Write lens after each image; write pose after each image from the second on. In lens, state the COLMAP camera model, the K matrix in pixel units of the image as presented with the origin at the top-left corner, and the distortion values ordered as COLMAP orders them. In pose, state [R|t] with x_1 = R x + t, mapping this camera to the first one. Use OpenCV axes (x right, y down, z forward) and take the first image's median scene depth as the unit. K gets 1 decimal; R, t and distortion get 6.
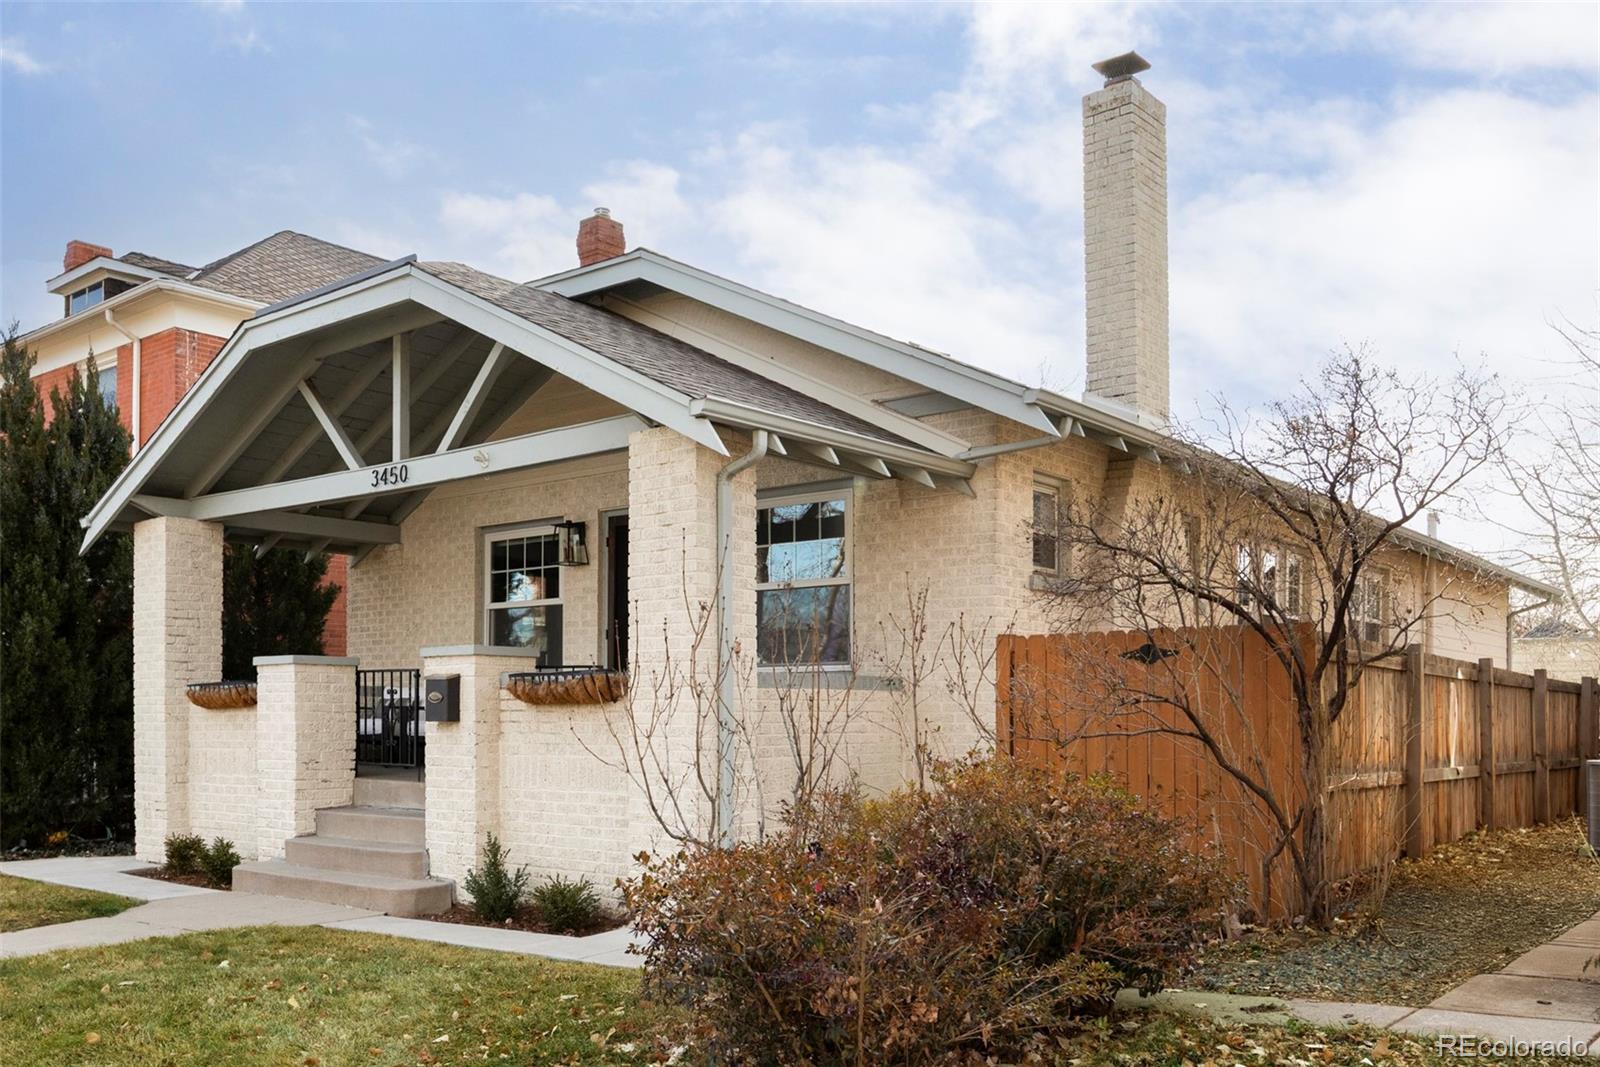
lens RADIAL K [[1076.7, 0, 800.2], [0, 1076.7, 509.7], [0, 0, 1]] dist [-0.005065, -0.001104]
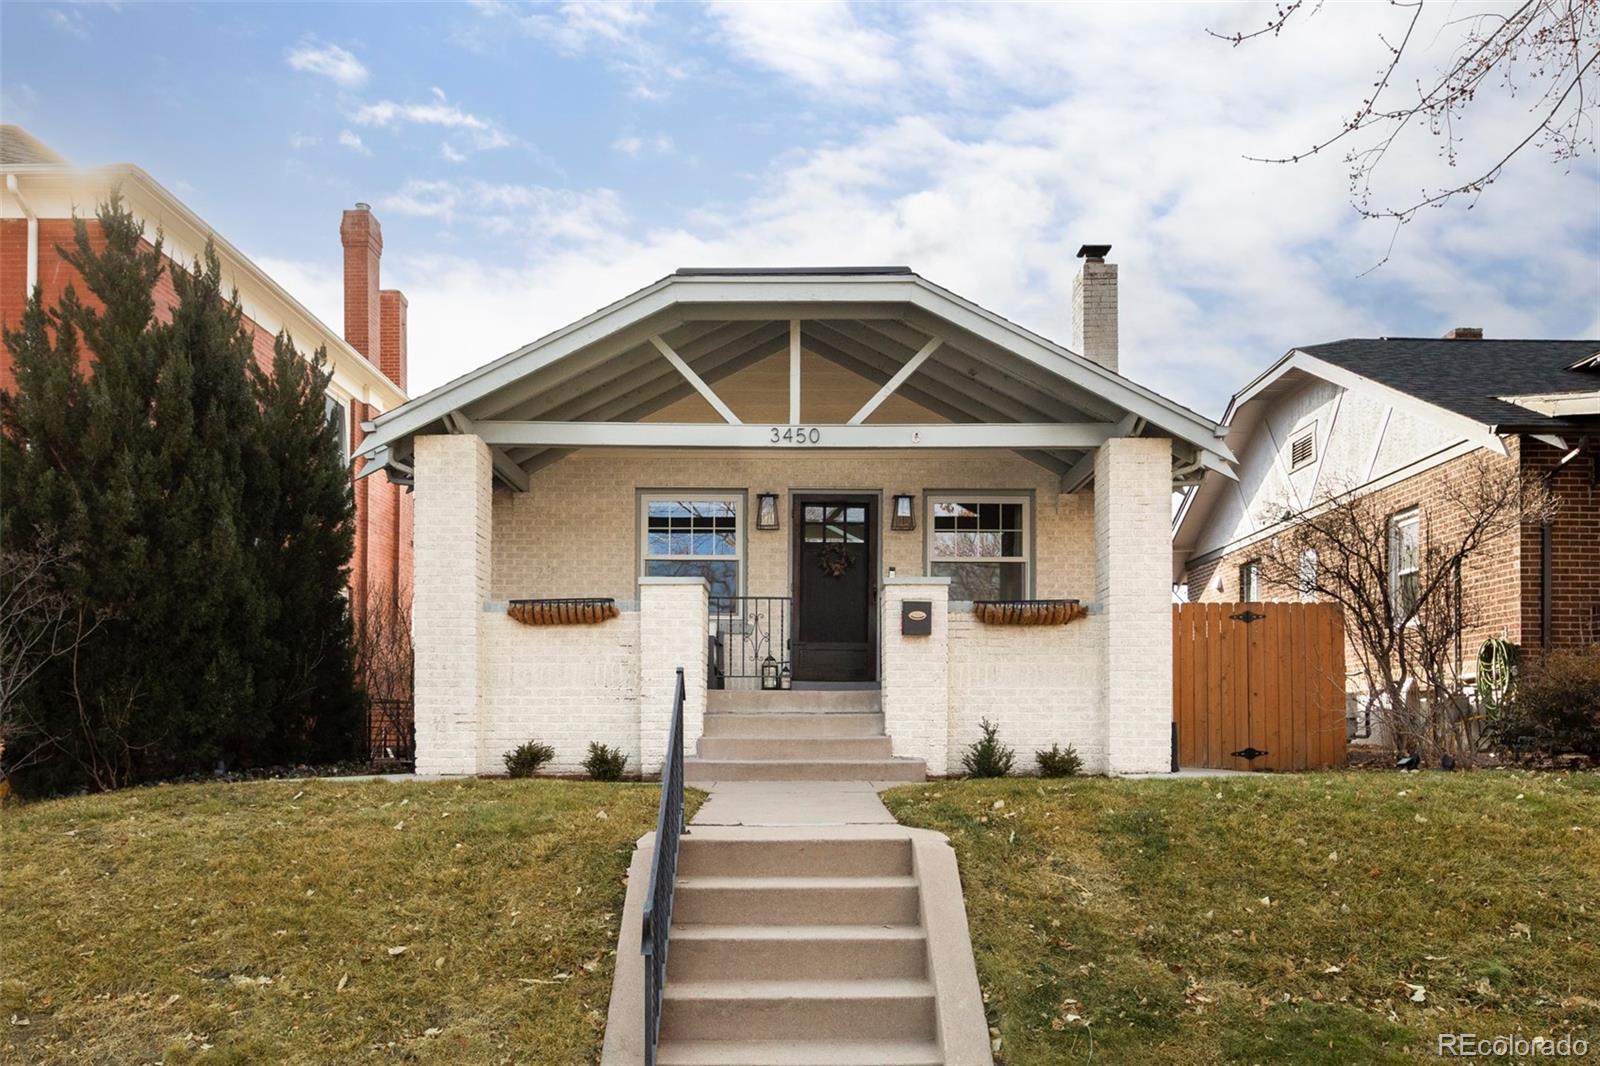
lens RADIAL K [[869.0, 0, 800.0], [0, 869.0, 533.0], [0, 0, 1]] dist [-0.000935, -0.000517]
pose [[0.853320, 0.112666, 0.509070, -0.848412], [-0.107001, 0.993433, -0.040505, 0.114383], [-0.510290, -0.019907, 0.859772, 0.159844]]
